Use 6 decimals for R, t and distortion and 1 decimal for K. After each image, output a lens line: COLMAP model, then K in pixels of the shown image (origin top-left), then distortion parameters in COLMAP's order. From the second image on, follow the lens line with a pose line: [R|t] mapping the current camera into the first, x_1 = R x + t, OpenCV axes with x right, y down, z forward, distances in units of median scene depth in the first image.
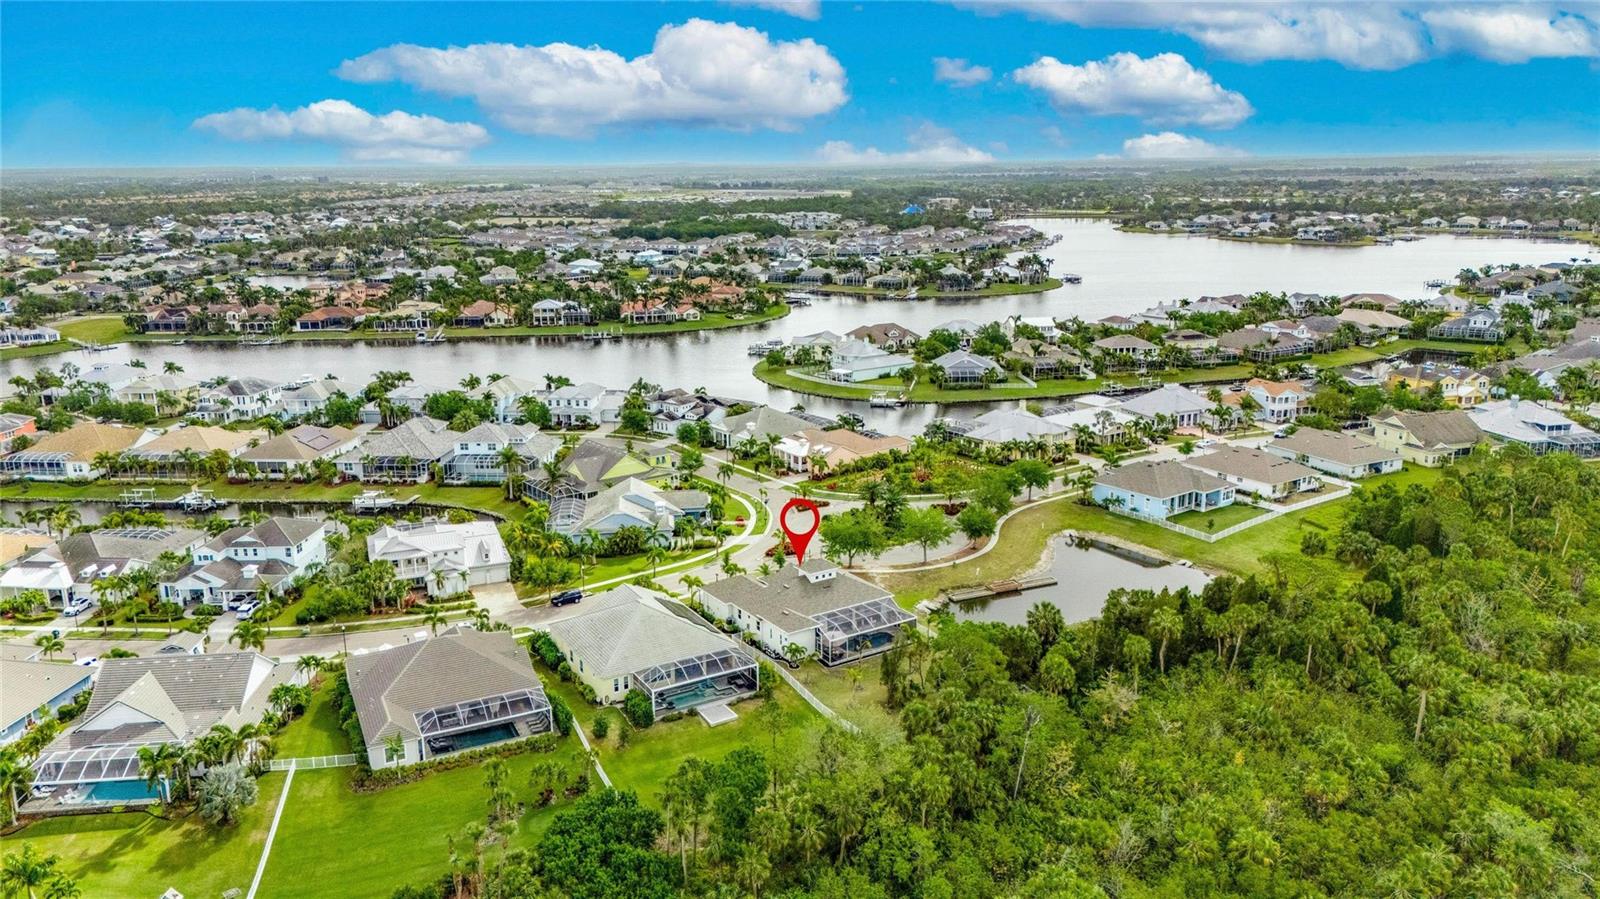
lens RADIAL K [[1169.1, 0, 807.2], [0, 1169.1, 460.4], [0, 0, 1]] dist [0.105432, -0.123398]
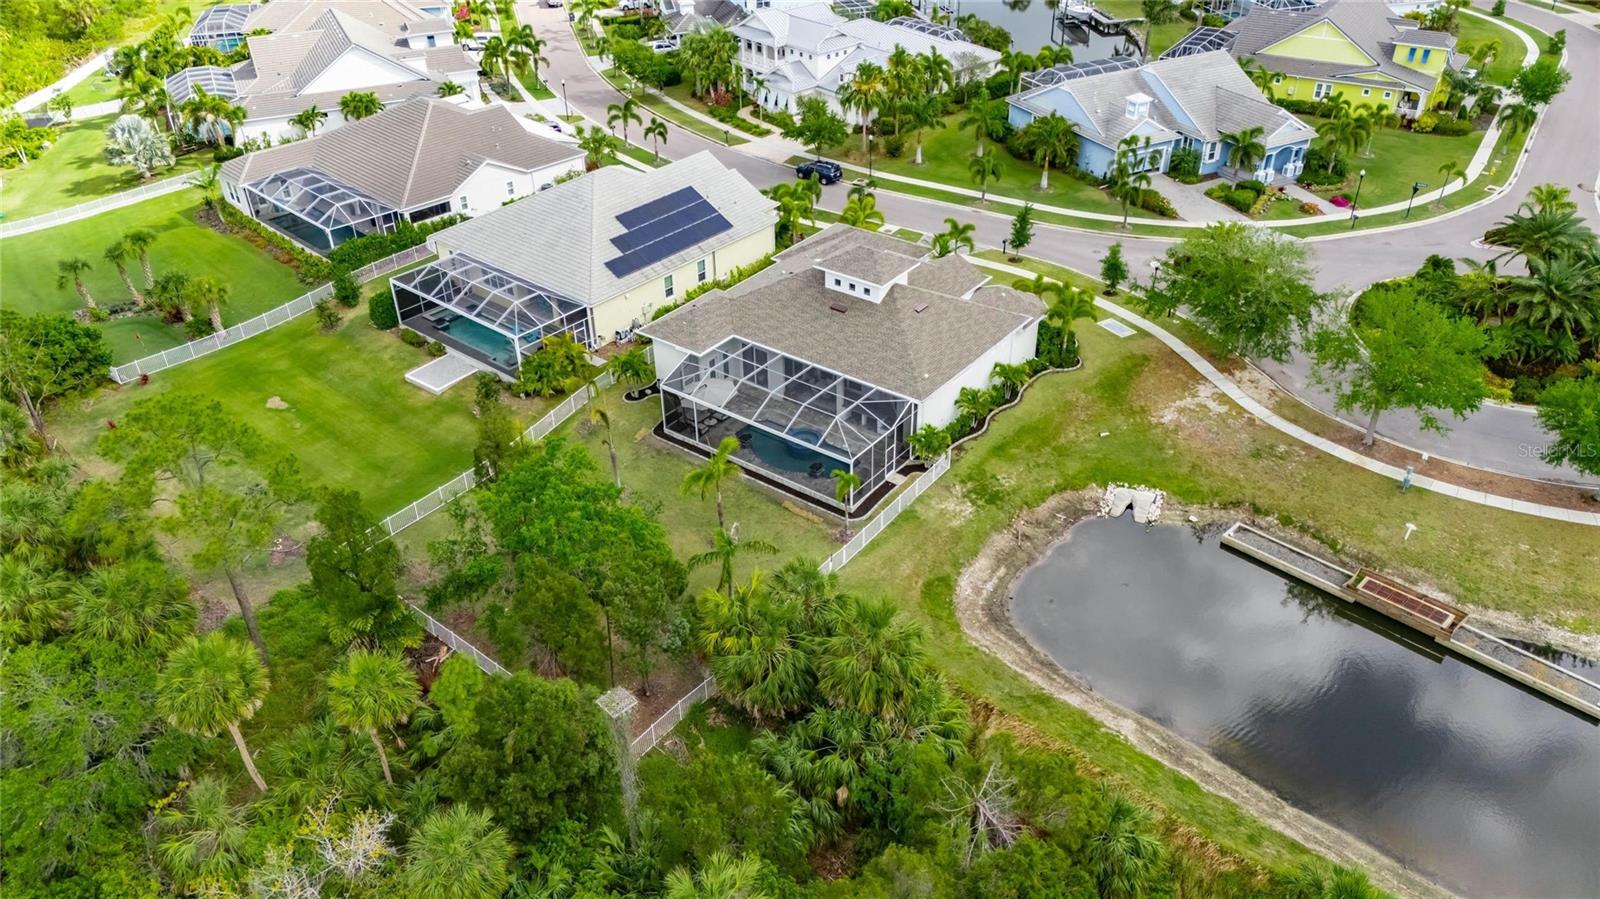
lens RADIAL K [[1179.6, 0, 806.2], [0, 1179.6, 443.1], [0, 0, 1]] dist [0.080298, -0.081346]
pose [[0.337001, 0.517862, -0.786288, 0.273829], [-0.223551, 0.855270, 0.467481, -0.039767], [0.914579, 0.018233, 0.403996, 0.552680]]
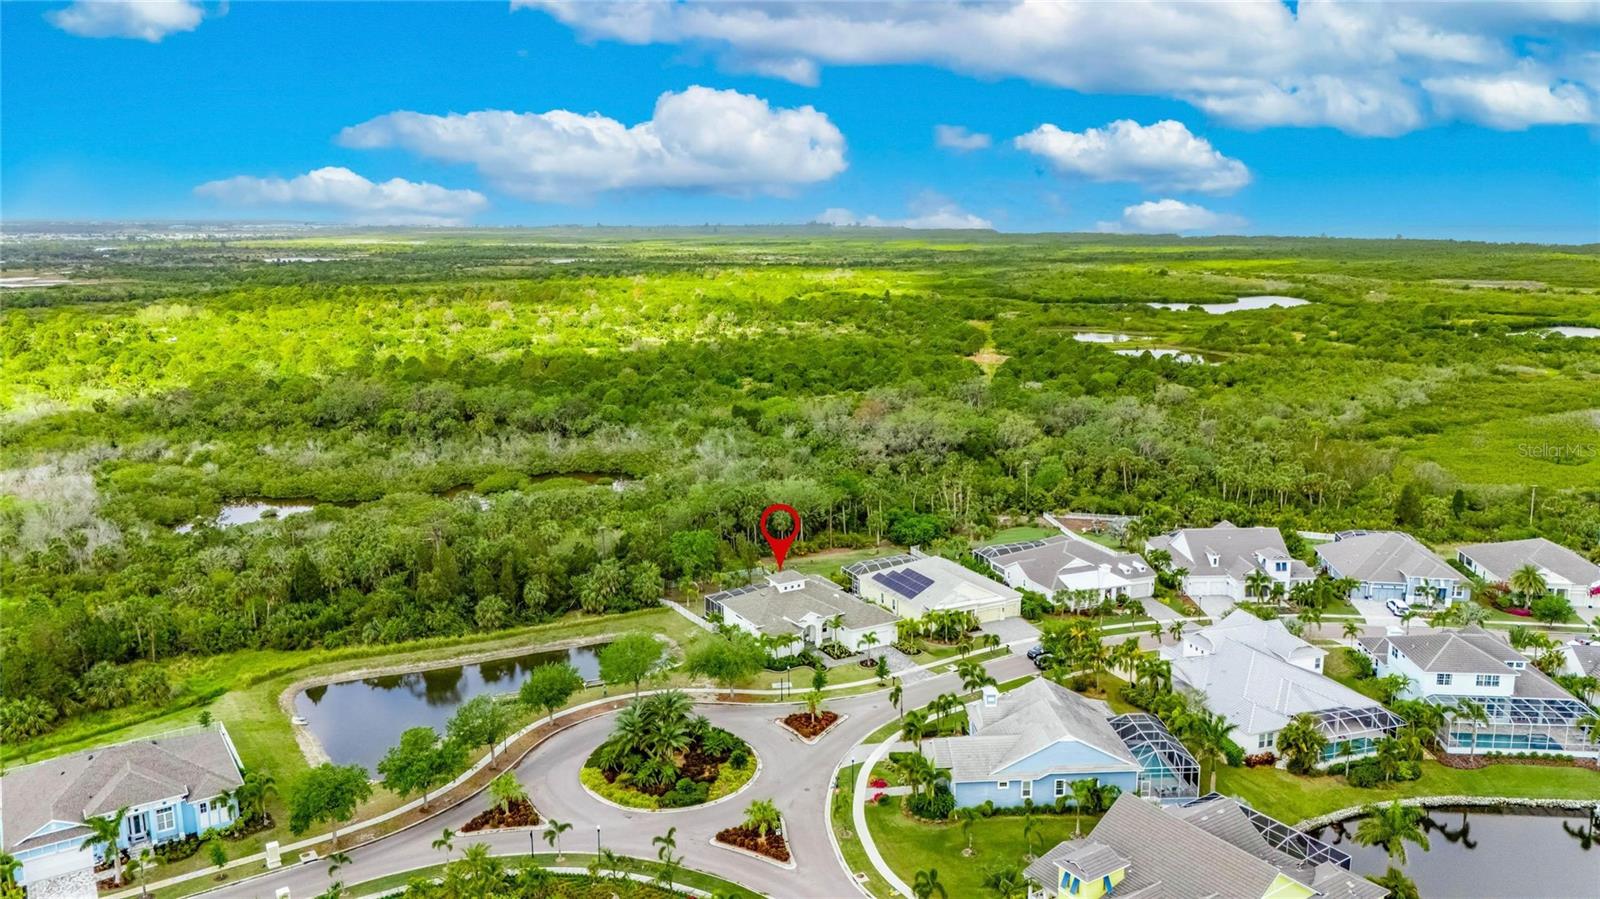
lens RADIAL K [[1174.8, 0, 809.2], [0, 1174.8, 447.9], [0, 0, 1]] dist [0.079191, -0.073914]
pose [[-0.998221, 0.004986, 0.059406, -0.052987], [0.030276, 0.900825, 0.433126, -0.334723], [-0.051355, 0.434154, -0.899373, 1.329175]]
